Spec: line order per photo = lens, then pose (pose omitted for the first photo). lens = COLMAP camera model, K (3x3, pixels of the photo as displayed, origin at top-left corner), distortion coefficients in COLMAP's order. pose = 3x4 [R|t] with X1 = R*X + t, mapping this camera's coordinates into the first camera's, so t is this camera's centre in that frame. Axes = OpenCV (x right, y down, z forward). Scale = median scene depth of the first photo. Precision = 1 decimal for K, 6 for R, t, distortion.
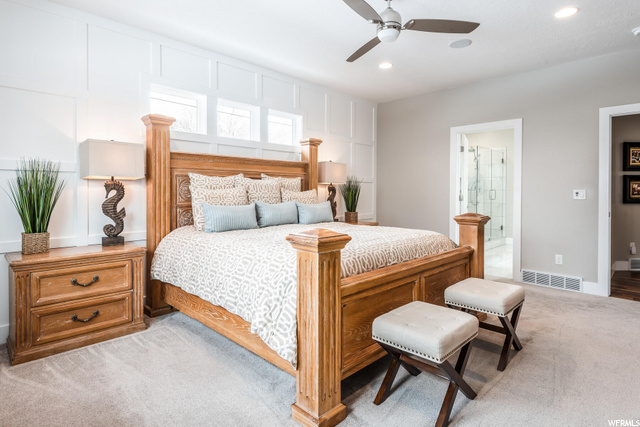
lens RADIAL K [[345.9, 0, 320.1], [0, 345.9, 196.3], [0, 0, 1]] dist [-0.000487, -0.000087]
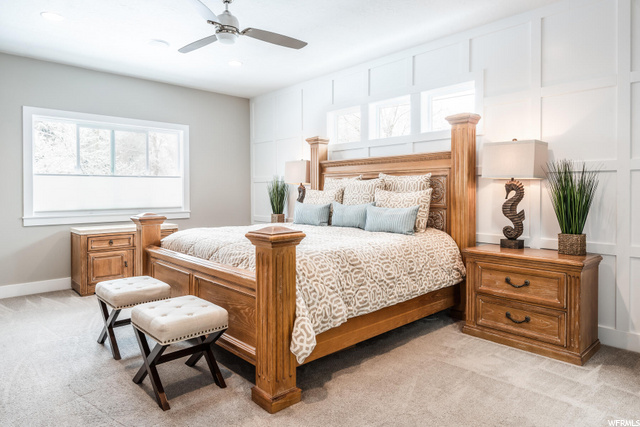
lens RADIAL K [[397.6, 0, 320.0], [0, 397.6, 195.0], [0, 0, 1]] dist [-0.000967, -0.000254]
pose [[-0.041056, 0.003861, -0.999149, 0.522039], [-0.009461, 0.999946, 0.004252, -0.005393], [0.999112, 0.009627, -0.041017, 0.514464]]
